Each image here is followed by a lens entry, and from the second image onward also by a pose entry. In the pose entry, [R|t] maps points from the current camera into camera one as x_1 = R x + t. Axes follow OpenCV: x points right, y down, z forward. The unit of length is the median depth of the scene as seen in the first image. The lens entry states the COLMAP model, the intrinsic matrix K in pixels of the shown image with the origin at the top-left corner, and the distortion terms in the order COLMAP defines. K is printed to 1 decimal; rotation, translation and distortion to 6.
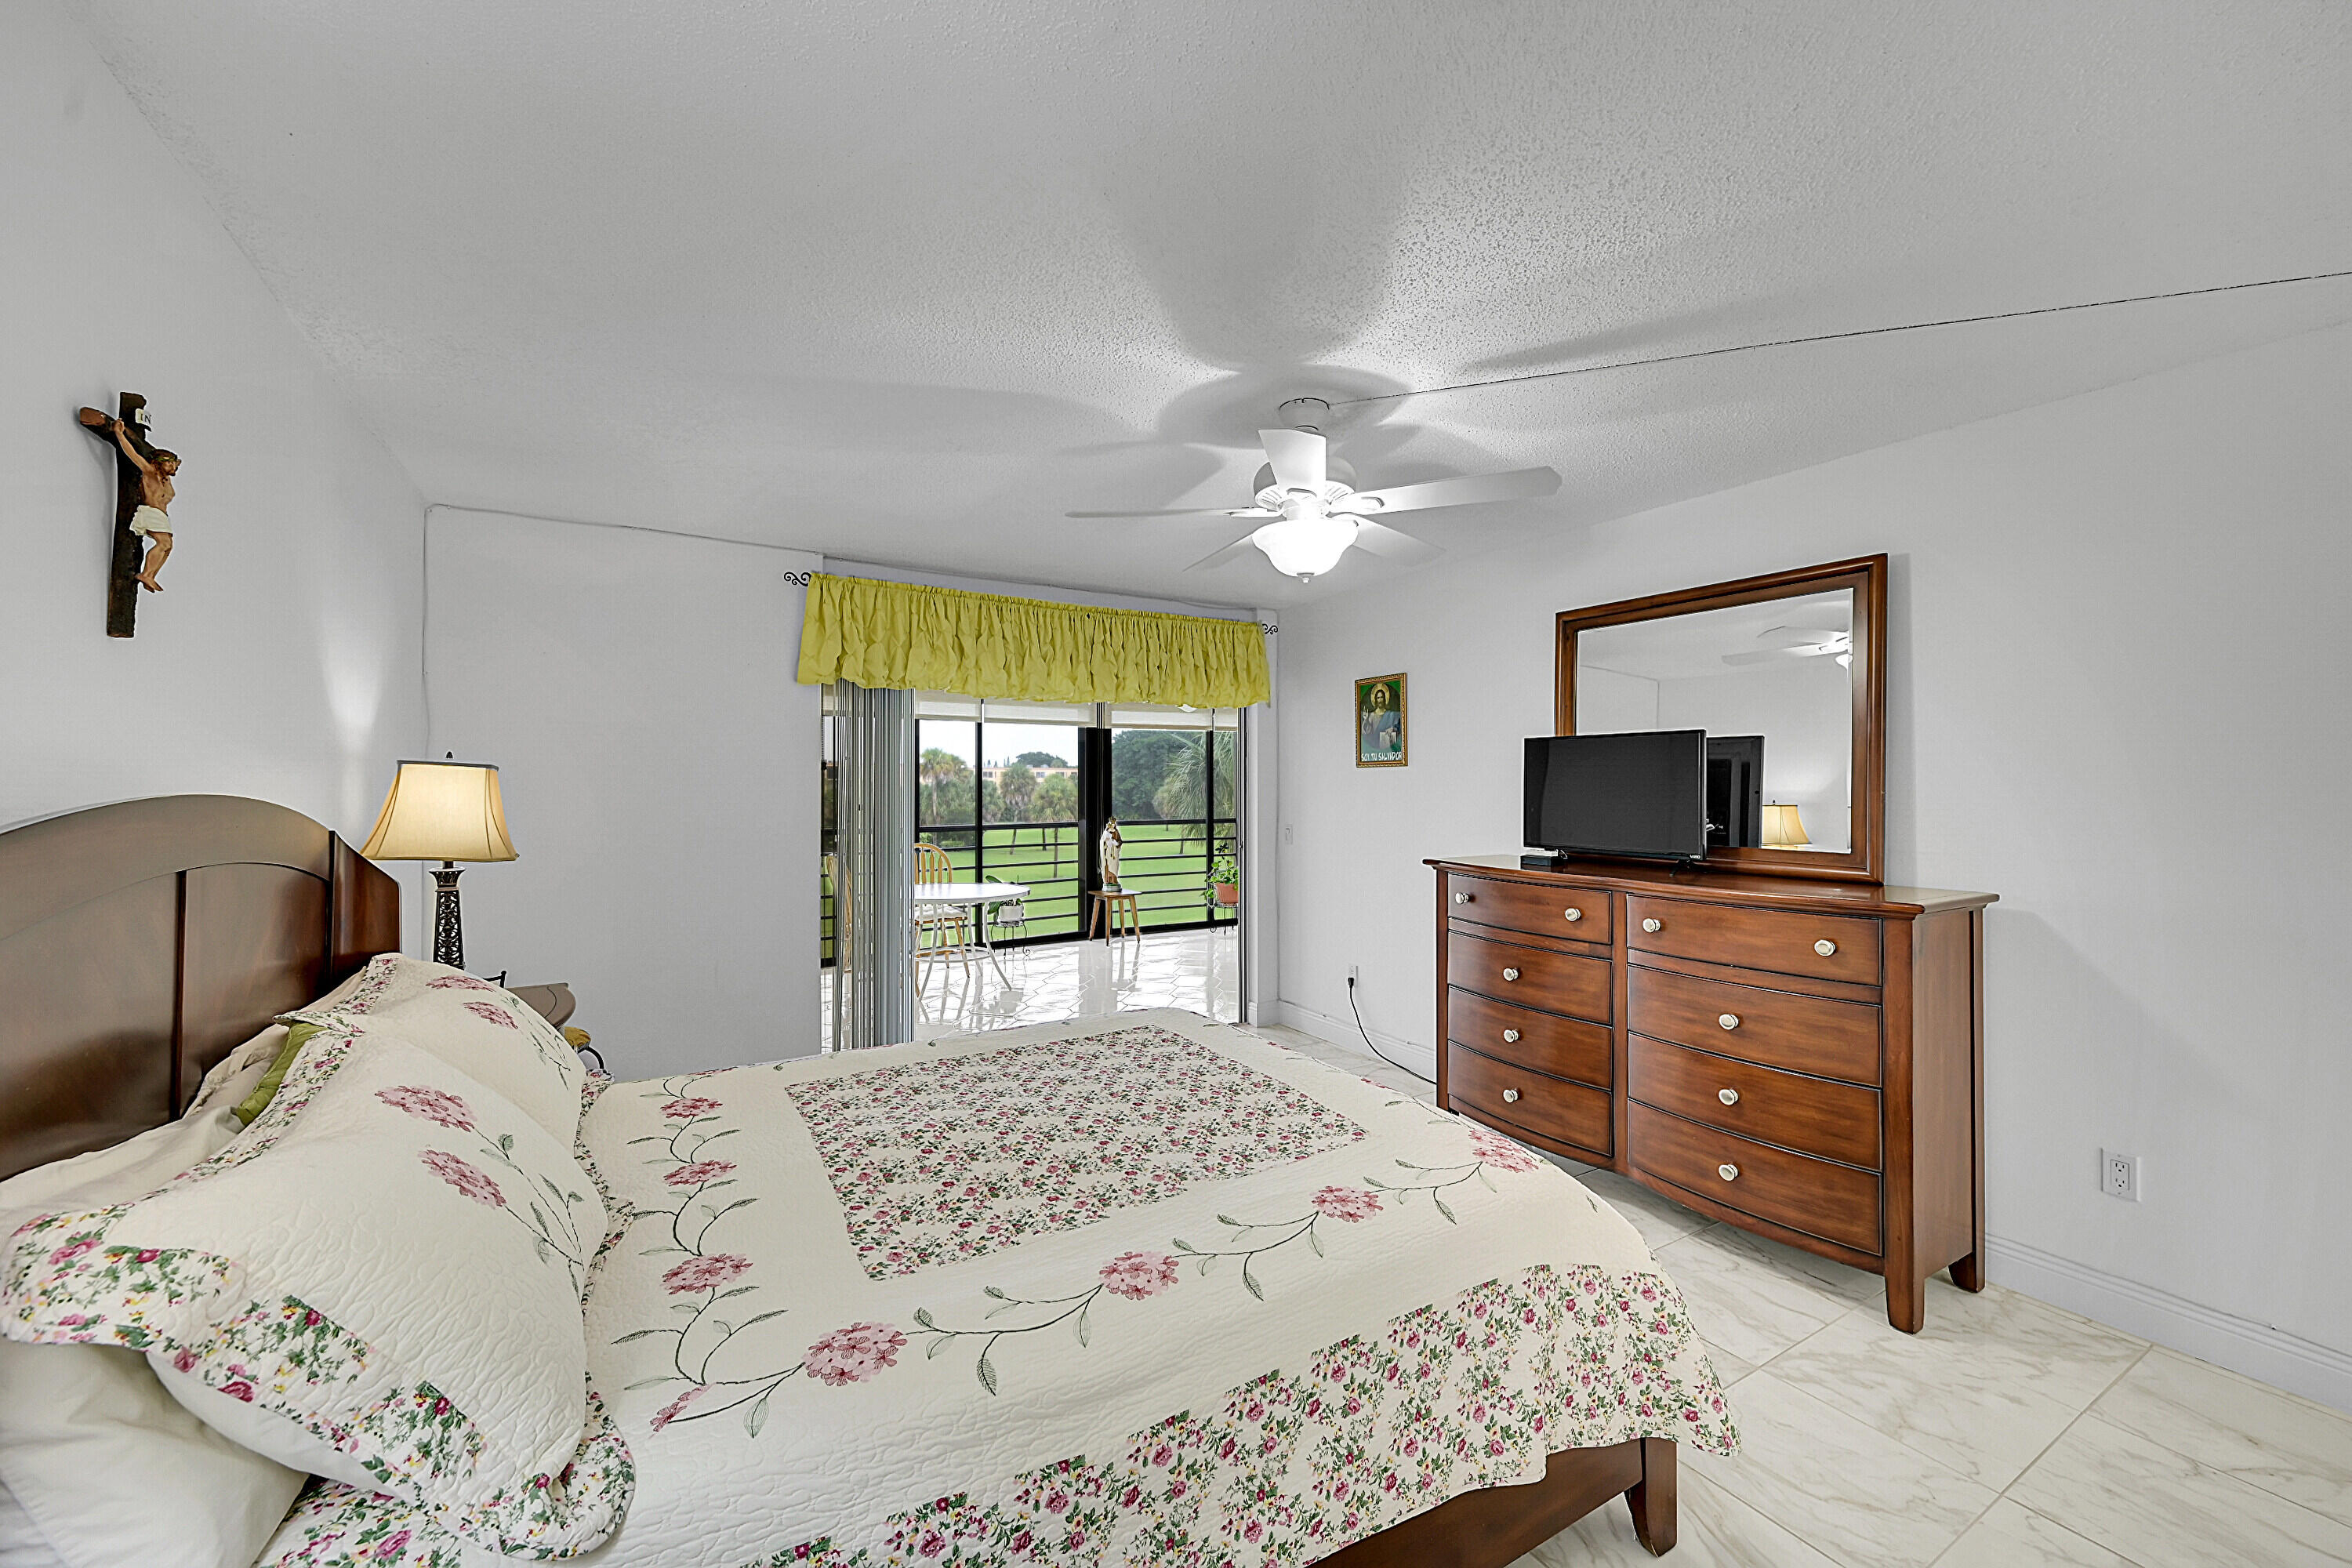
lens RADIAL K [[922.7, 0, 1168.2], [0, 922.7, 779.2], [0, 0, 1]] dist [-0.005352, -0.000106]
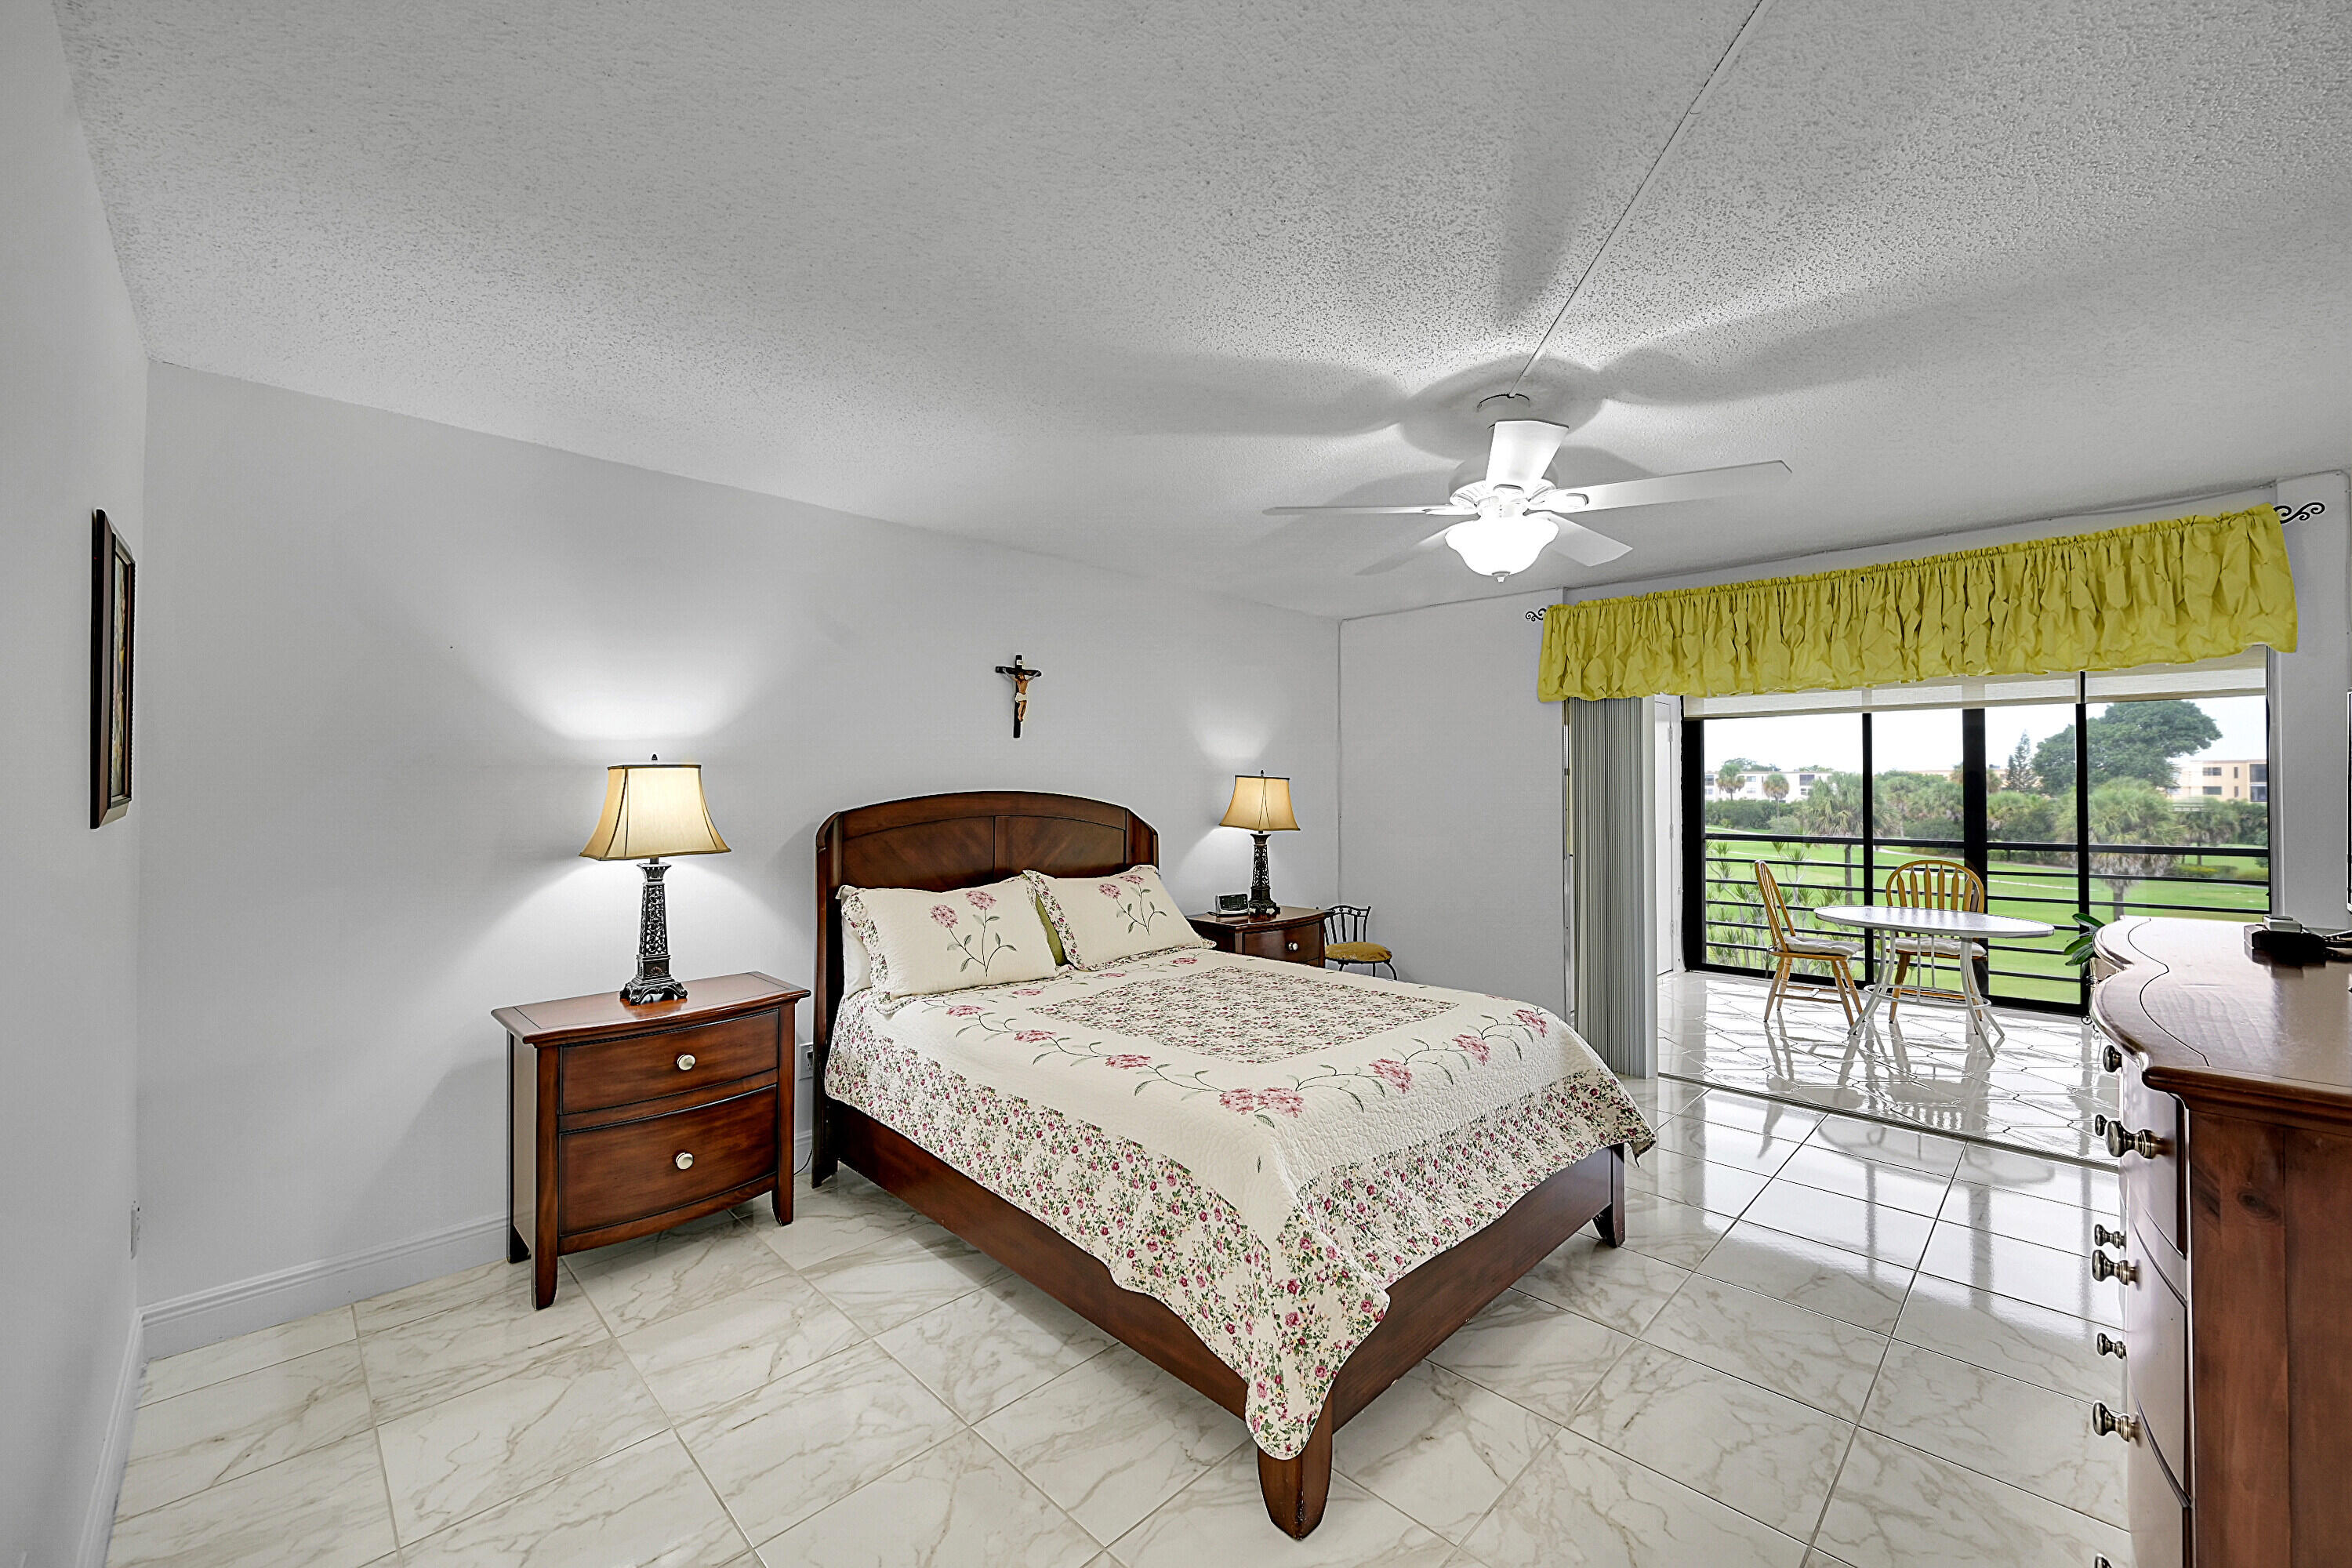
lens RADIAL K [[922.7, 0, 1191.3], [0, 922.7, 780.4], [0, 0, 1]] dist [-0.005352, -0.000106]
pose [[0.248308, -0.009898, -0.968630, 0.502629], [0.005103, 0.999947, -0.008910, 0.003114], [0.968668, -0.002731, 0.248346, 0.214316]]
